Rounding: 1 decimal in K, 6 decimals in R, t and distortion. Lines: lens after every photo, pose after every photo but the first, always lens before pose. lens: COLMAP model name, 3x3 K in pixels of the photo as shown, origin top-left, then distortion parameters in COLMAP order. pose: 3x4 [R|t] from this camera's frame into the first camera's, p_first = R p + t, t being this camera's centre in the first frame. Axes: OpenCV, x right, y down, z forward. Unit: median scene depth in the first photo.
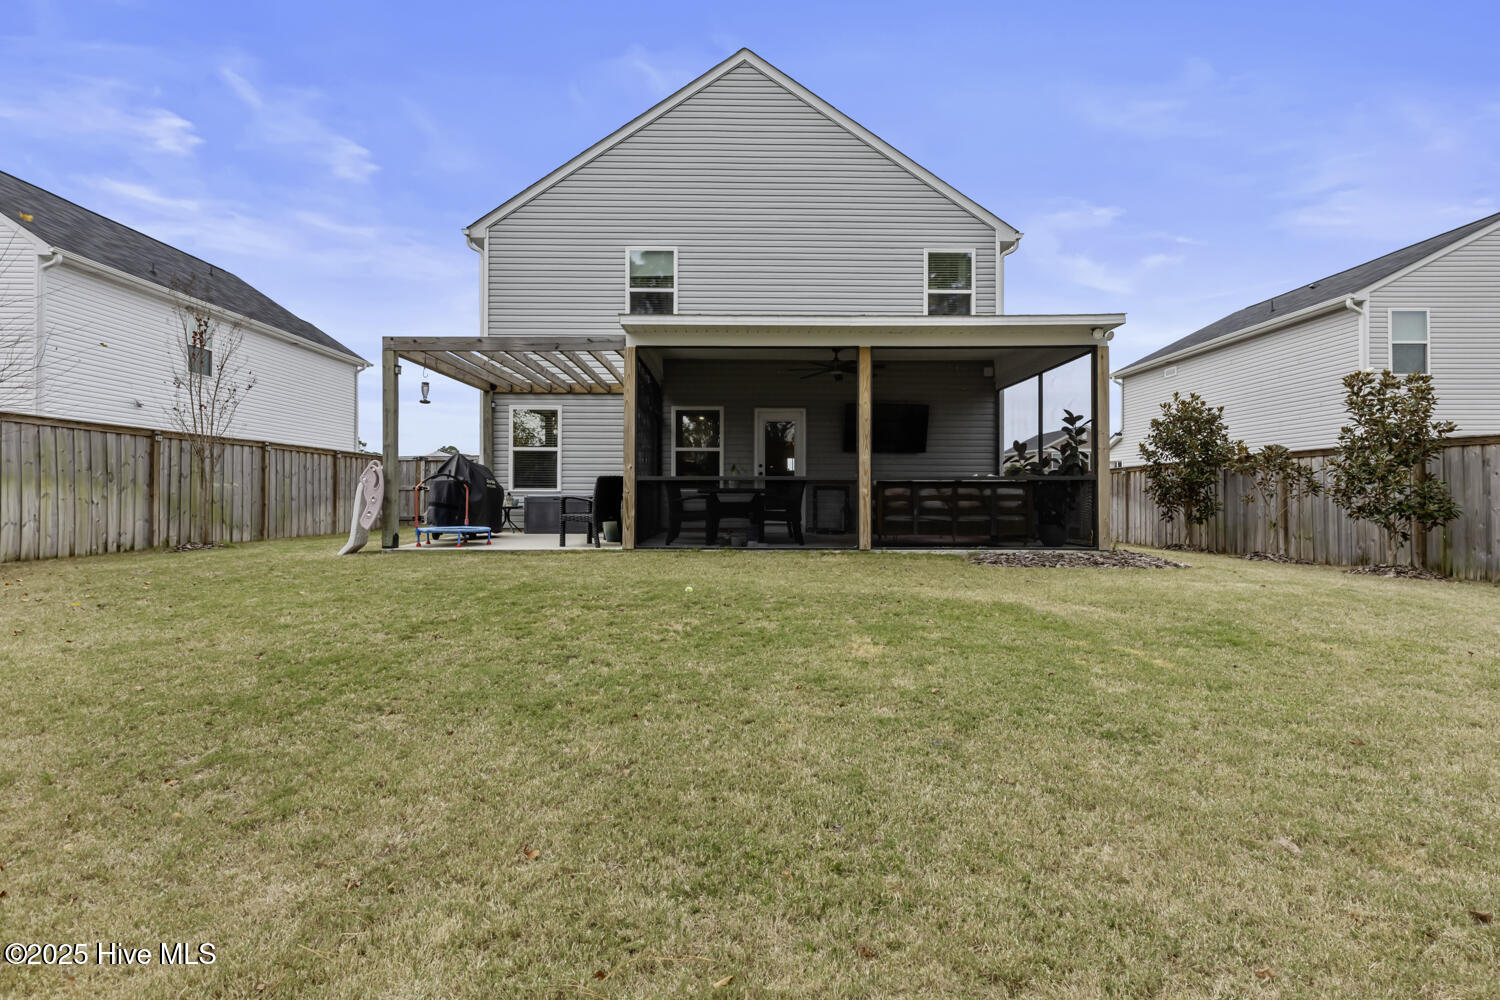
lens RADIAL K [[693.7, 0, 750.4], [0, 693.7, 489.7], [0, 0, 1]] dist [0.001564, 0.000192]
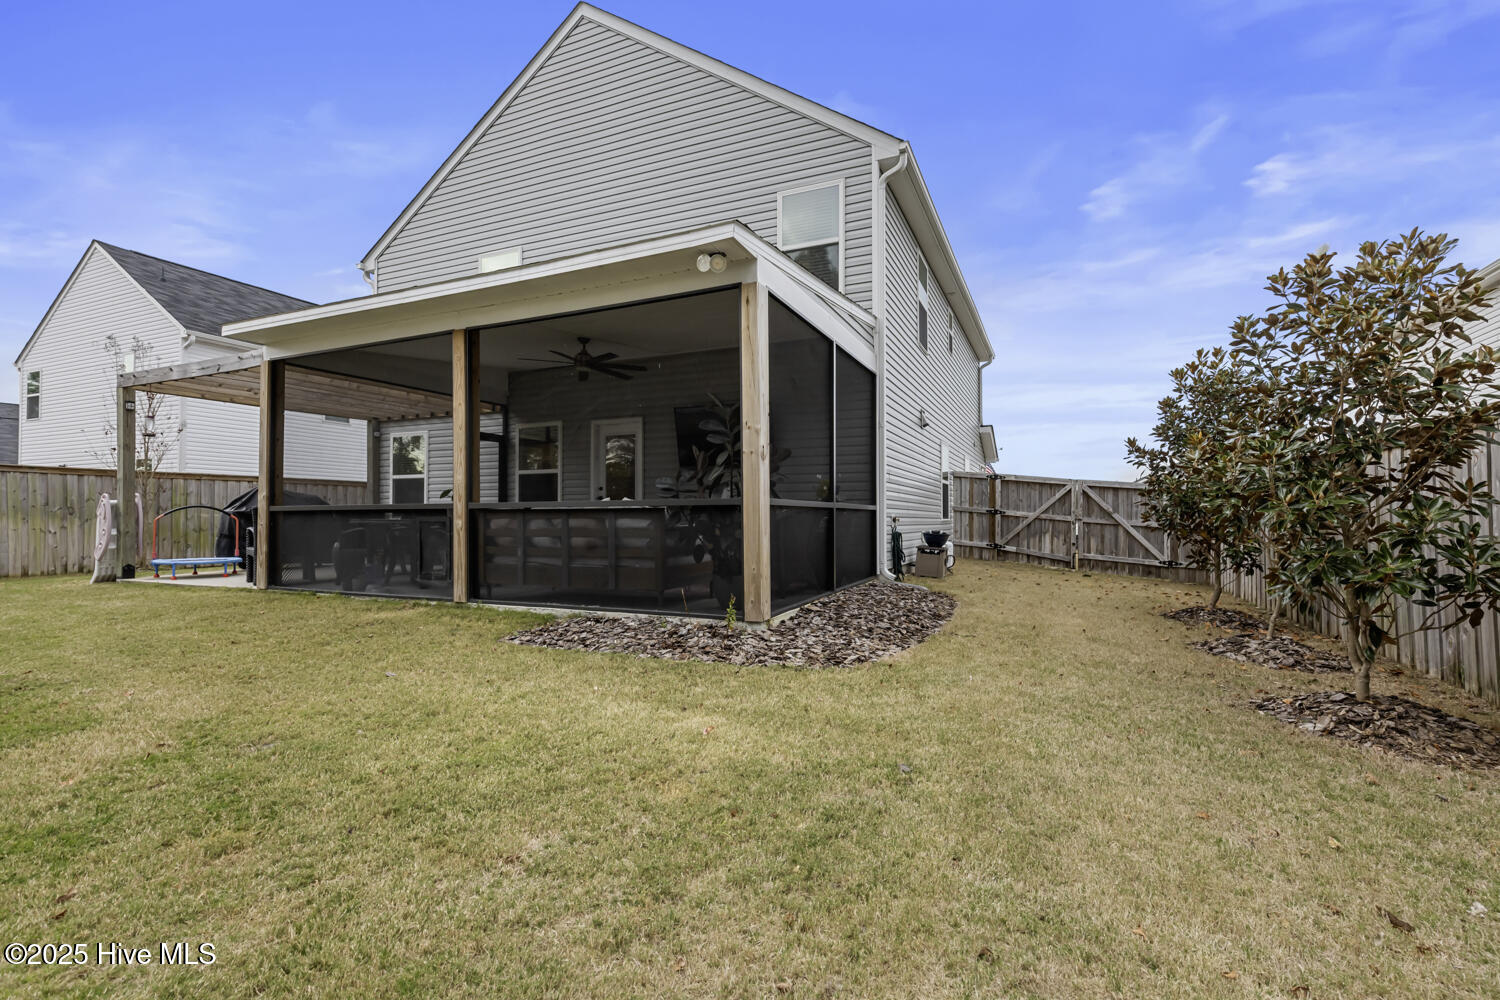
lens RADIAL K [[688.1, 0, 750.0], [0, 688.1, 500.0], [0, 0, 1]] dist [0.000912, -0.000008]
pose [[0.907309, -0.014631, -0.420209, 0.610779], [0.008760, 0.999835, -0.015900, -0.006878], [0.420372, 0.010745, 0.907288, 0.371672]]
